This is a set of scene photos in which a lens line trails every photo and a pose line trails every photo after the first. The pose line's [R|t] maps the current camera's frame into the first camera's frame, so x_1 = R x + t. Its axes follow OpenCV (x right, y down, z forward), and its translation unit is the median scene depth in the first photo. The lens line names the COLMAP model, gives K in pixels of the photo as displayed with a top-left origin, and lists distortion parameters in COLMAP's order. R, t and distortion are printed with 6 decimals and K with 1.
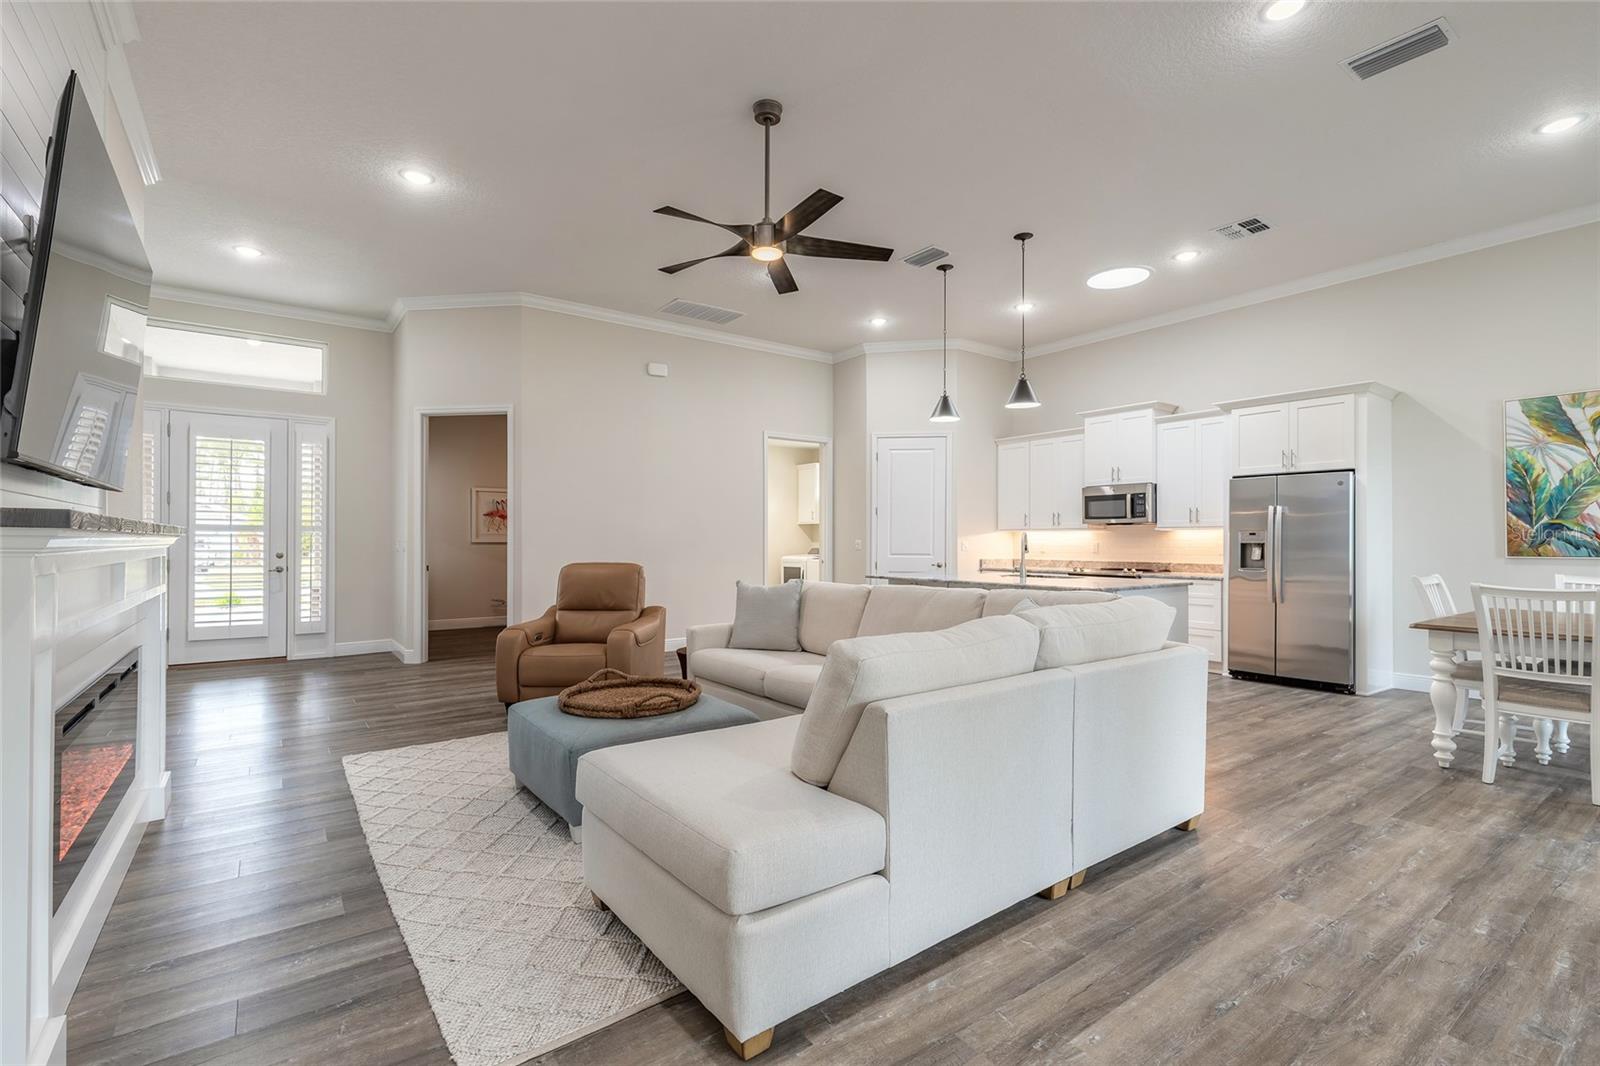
lens RADIAL K [[726.5, 0, 790.5], [0, 726.5, 536.6], [0, 0, 1]] dist [0.010669, -0.000190]
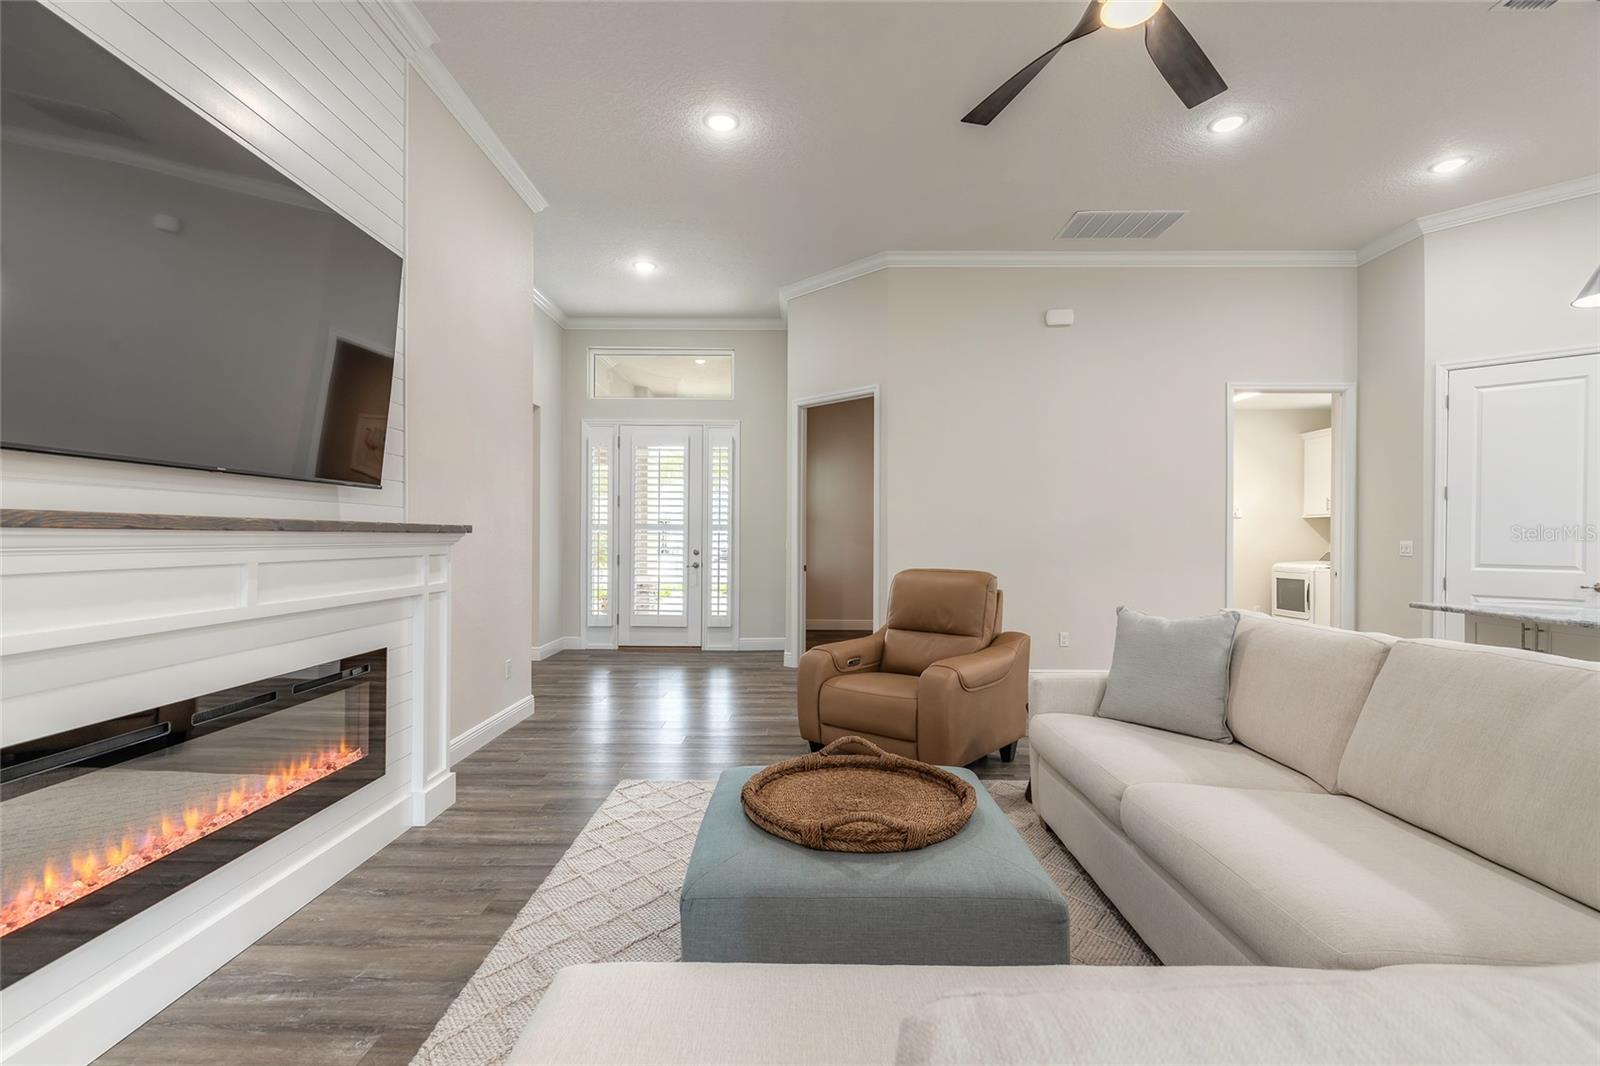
lens RADIAL K [[726.5, 0, 790.5], [0, 726.5, 536.6], [0, 0, 1]] dist [0.010669, -0.000190]
pose [[0.806300, 0.002306, -0.591503, 0.057414], [-0.000852, 0.999996, 0.002736, -0.000456], [0.591507, -0.001702, 0.806298, 0.279716]]
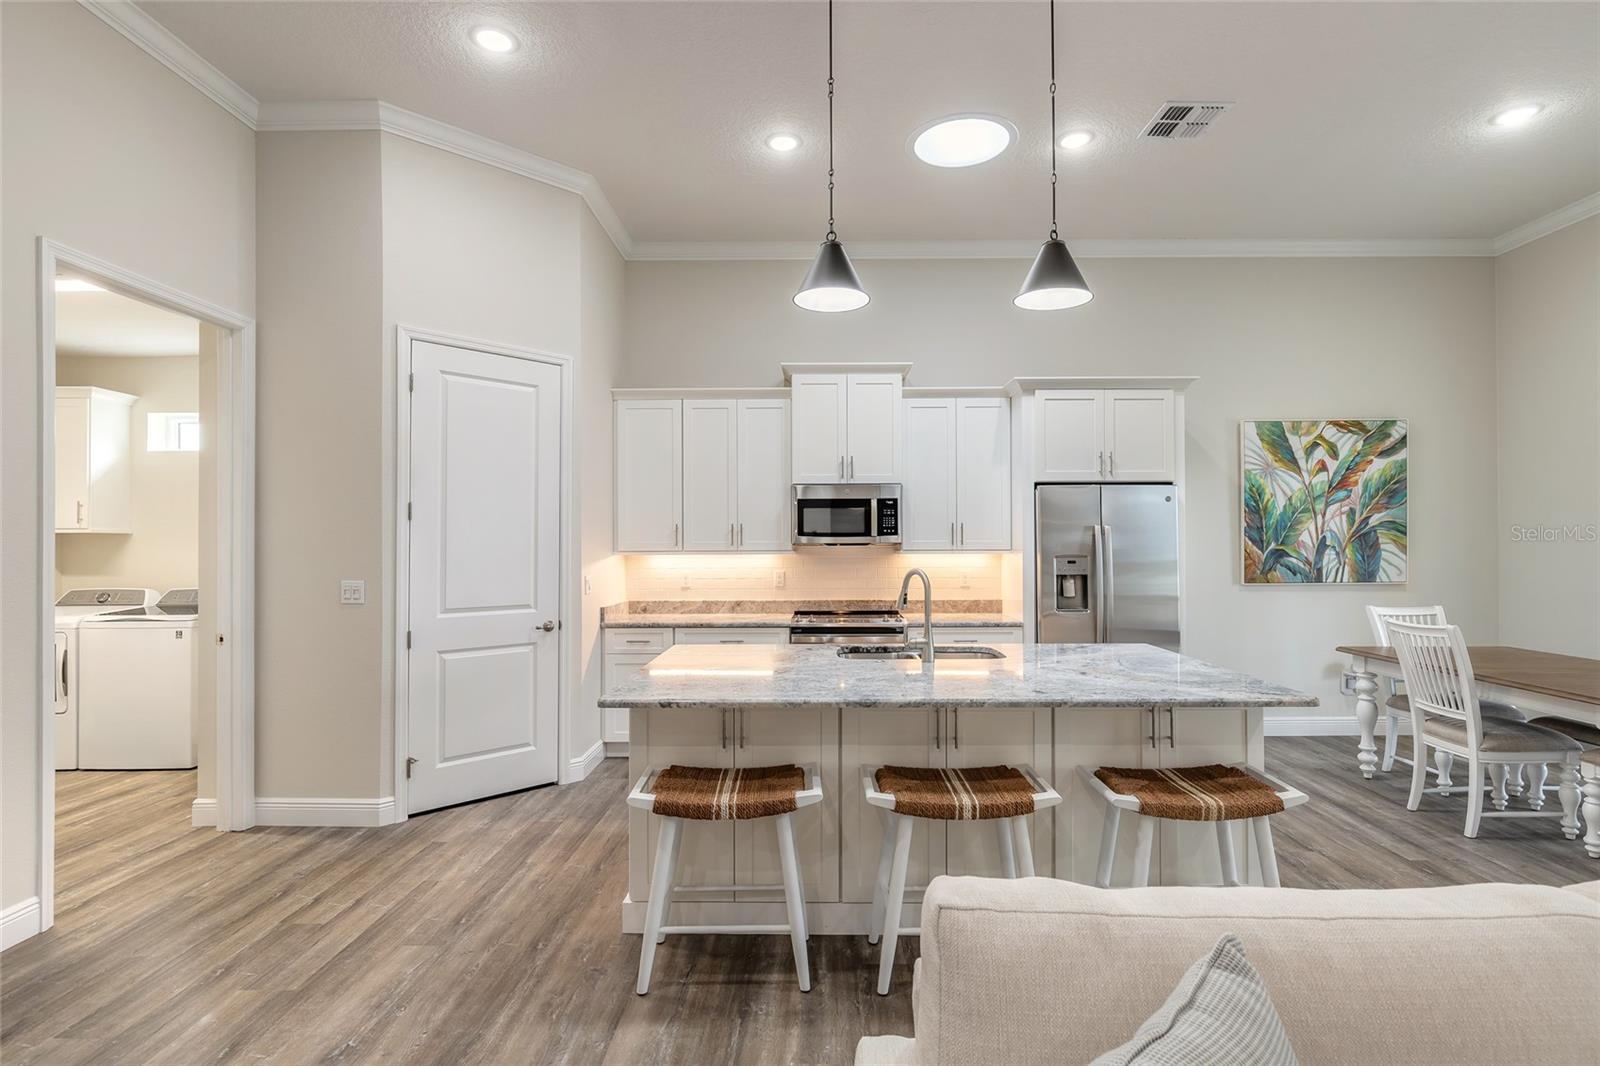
lens RADIAL K [[766.7, 0, 801.7], [0, 766.7, 541.5], [0, 0, 1]] dist [-0.000099, -0.000563]
pose [[0.588708, -0.001069, 0.808345, -0.158411], [-0.000371, 0.999999, 0.001592, -0.026799], [-0.808345, -0.001237, 0.588707, 0.804486]]
